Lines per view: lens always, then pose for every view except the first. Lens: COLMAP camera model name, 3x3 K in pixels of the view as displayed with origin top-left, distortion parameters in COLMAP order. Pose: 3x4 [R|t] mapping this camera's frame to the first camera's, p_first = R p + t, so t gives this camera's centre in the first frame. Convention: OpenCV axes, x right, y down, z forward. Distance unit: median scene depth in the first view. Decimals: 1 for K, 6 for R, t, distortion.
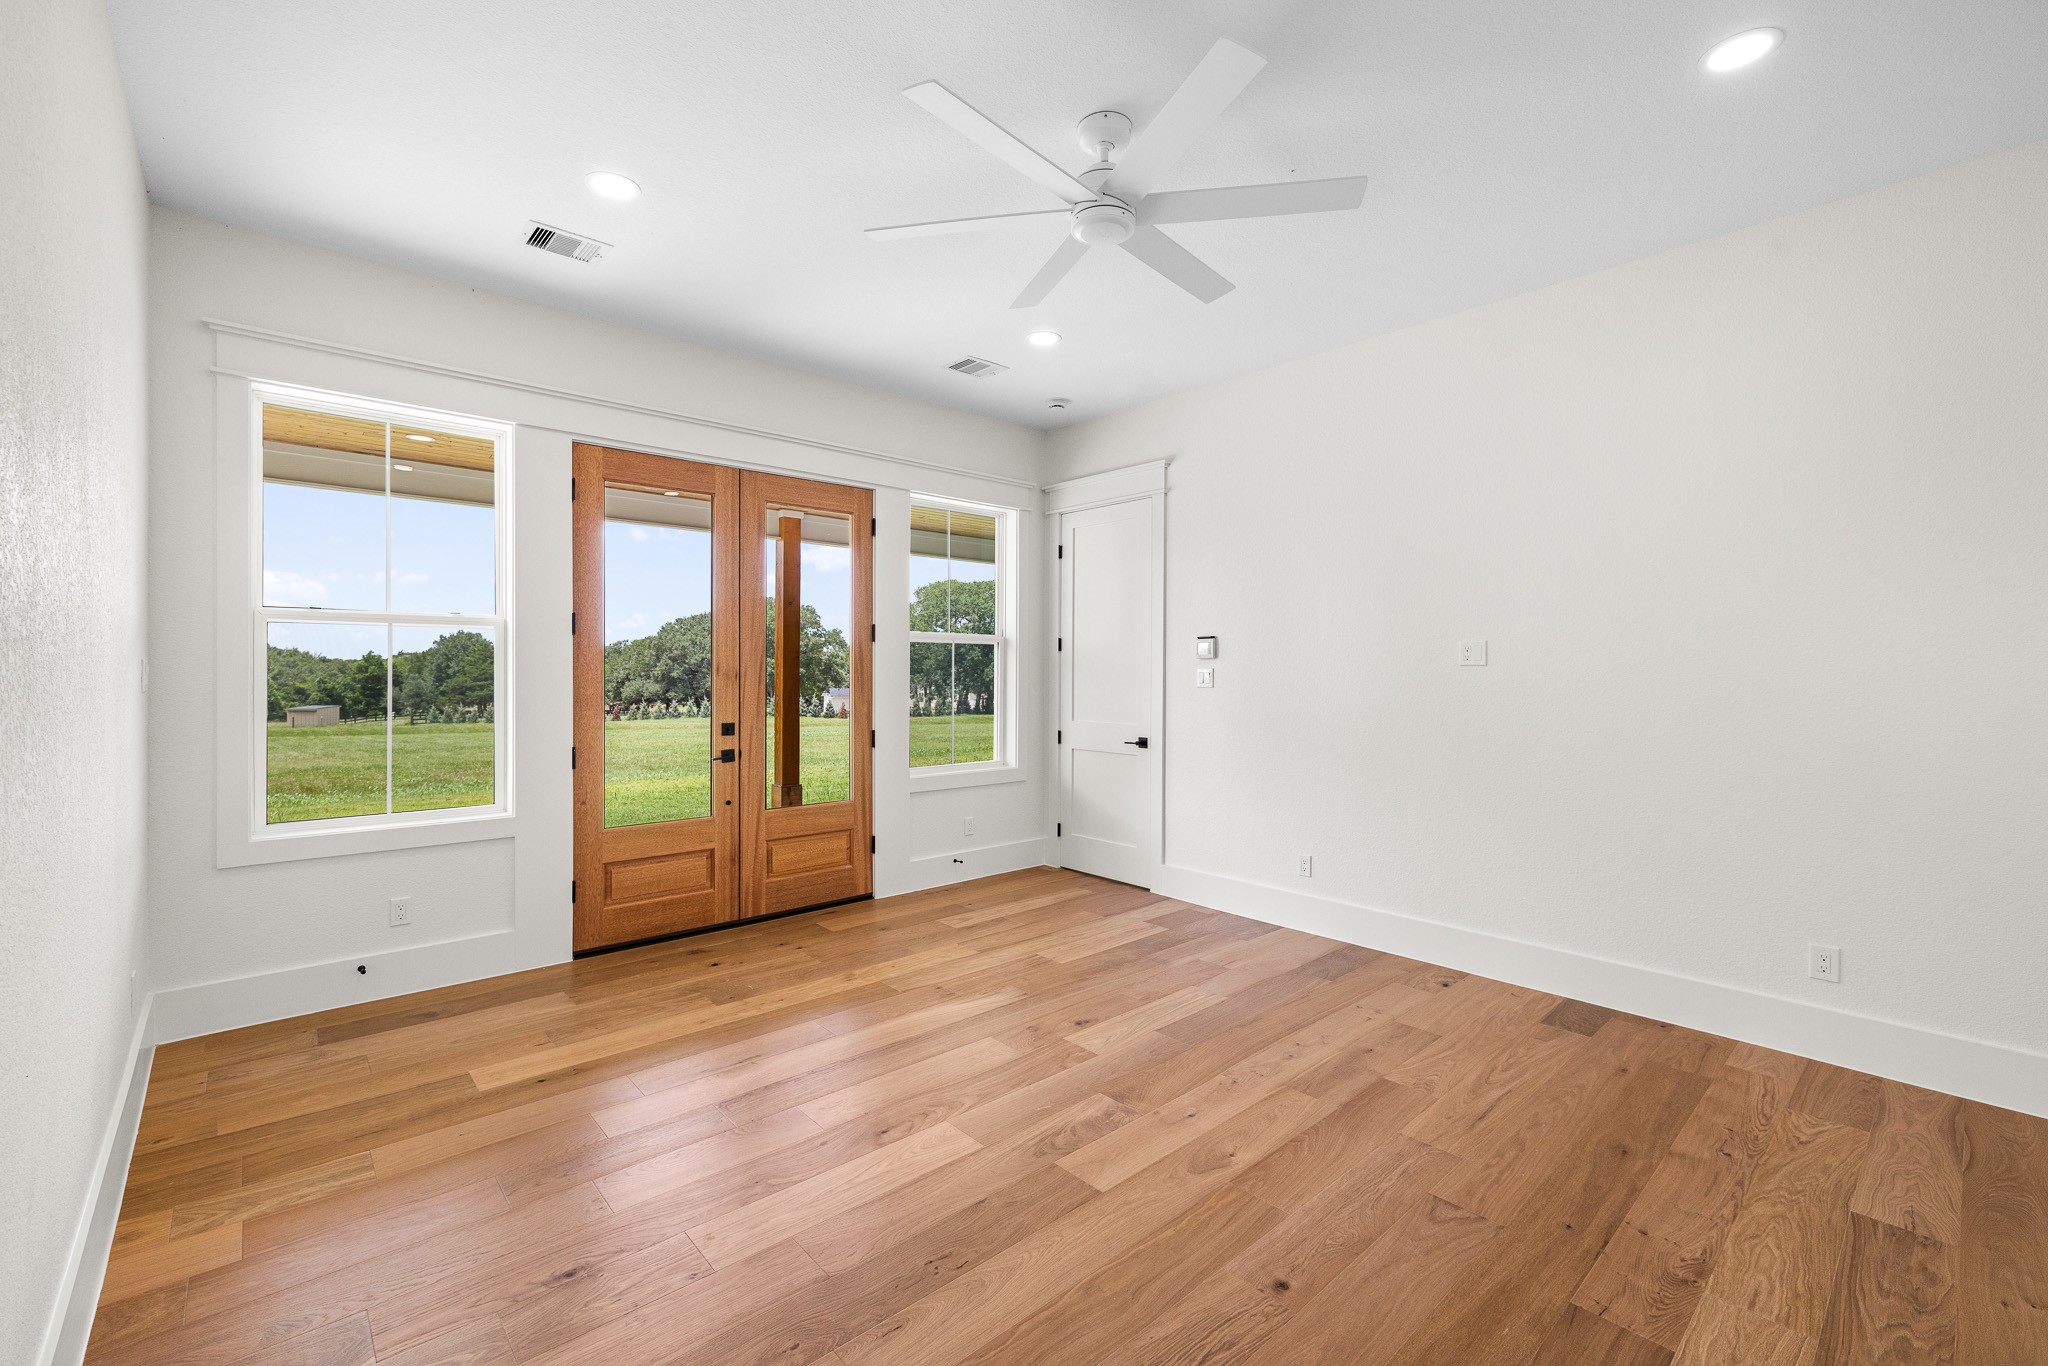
lens RADIAL K [[868.8, 0, 1008.8], [0, 868.8, 672.9], [0, 0, 1]] dist [-0.001822, -0.000126]
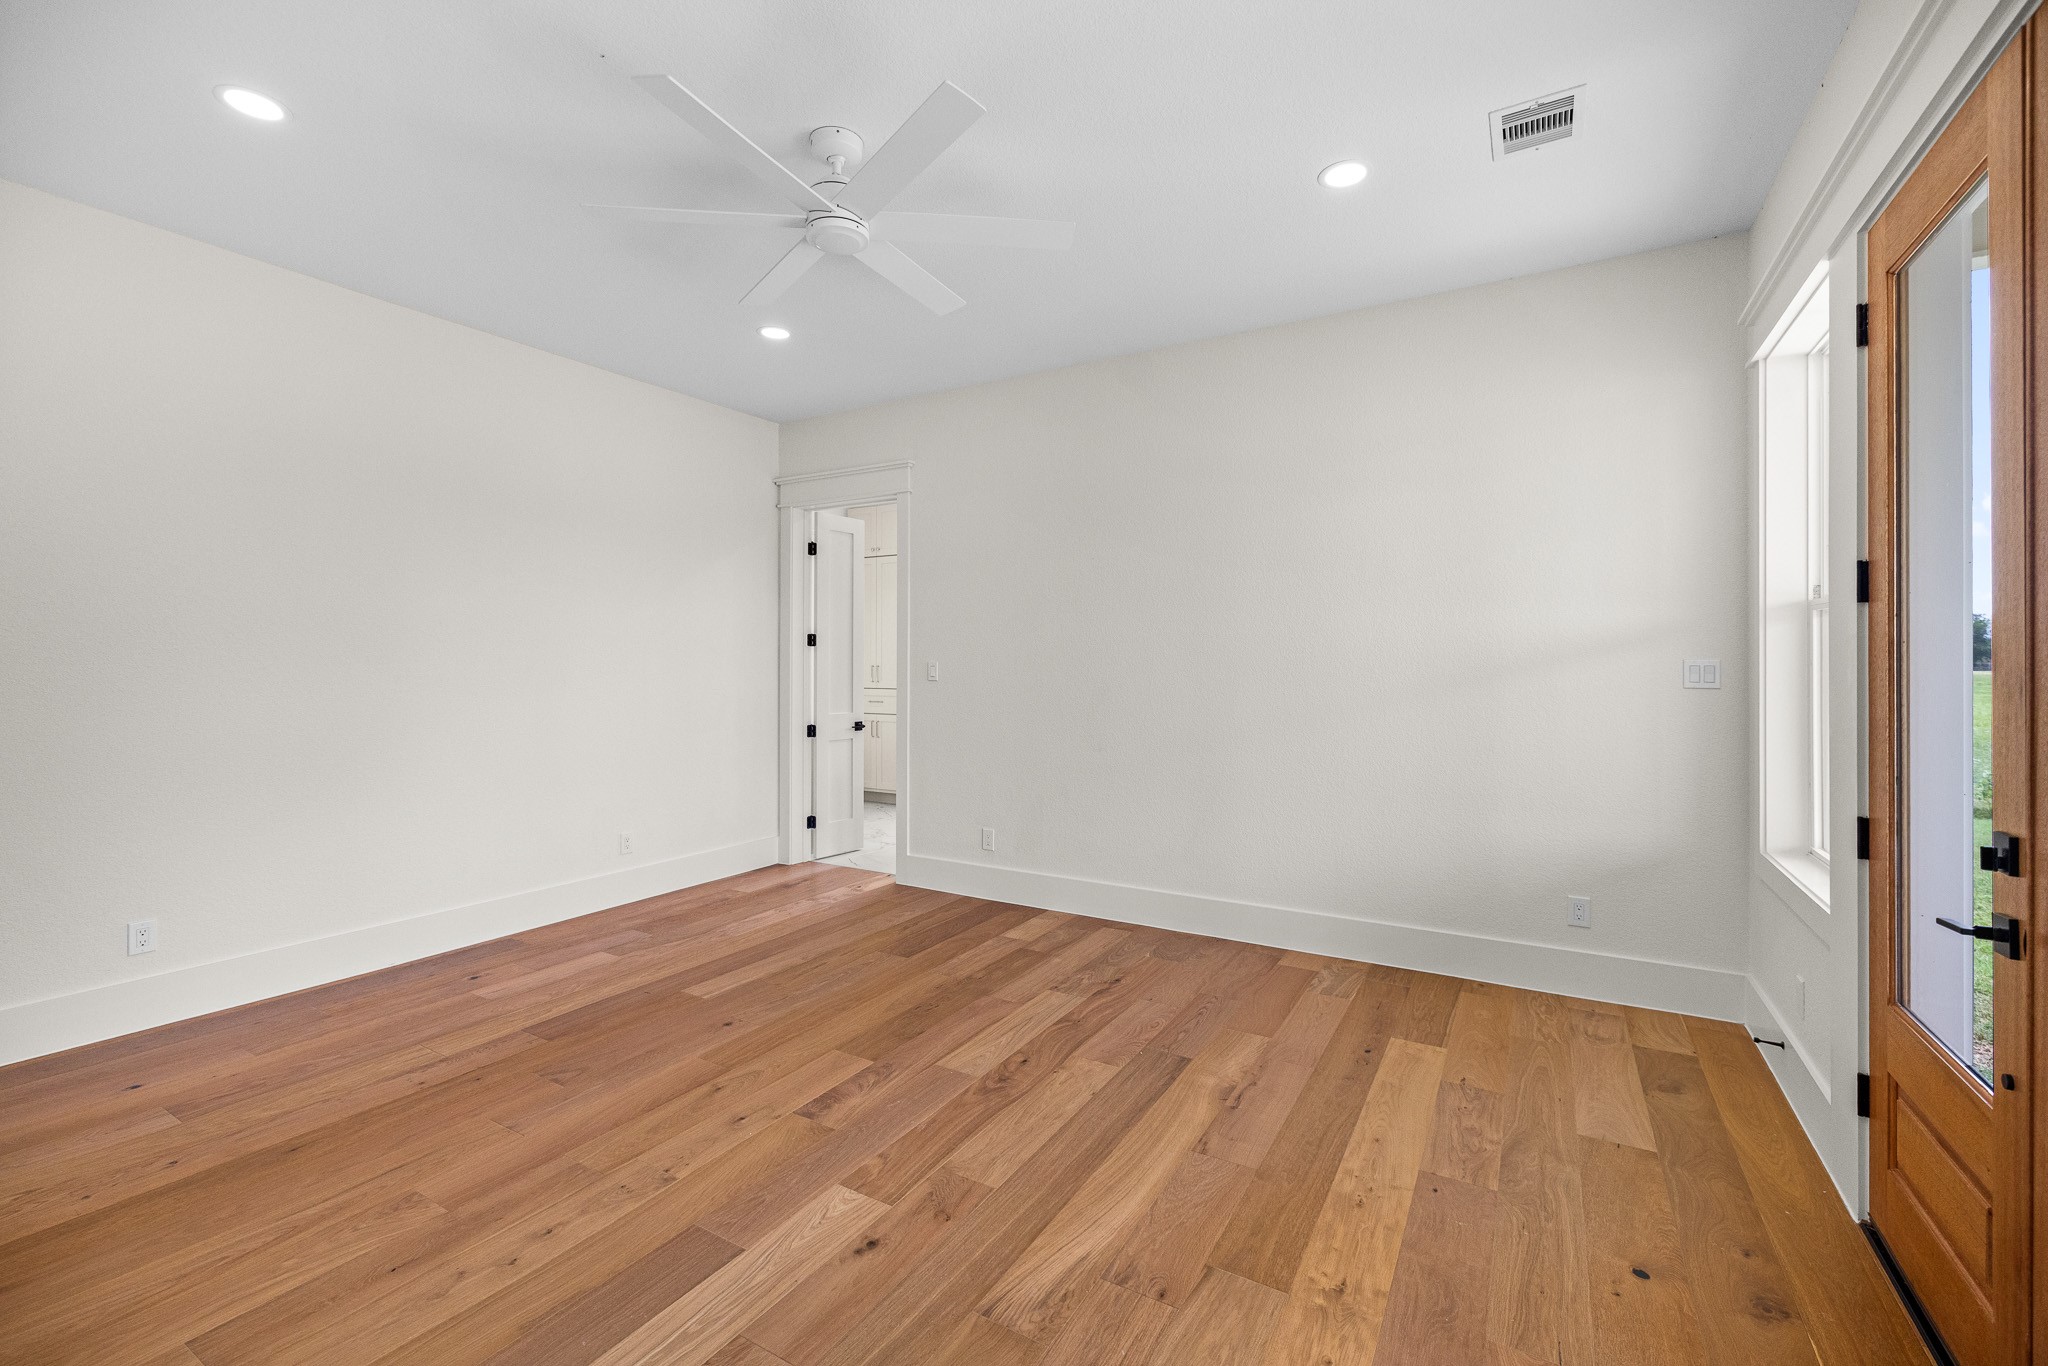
lens RADIAL K [[868.8, 0, 1024.4], [0, 868.8, 670.0], [0, 0, 1]] dist [-0.001822, -0.000126]
pose [[-0.949613, -0.004869, -0.313387, 0.216426], [-0.007679, 0.999941, 0.007732, -0.004337], [0.313331, 0.009749, -0.949594, 2.024872]]
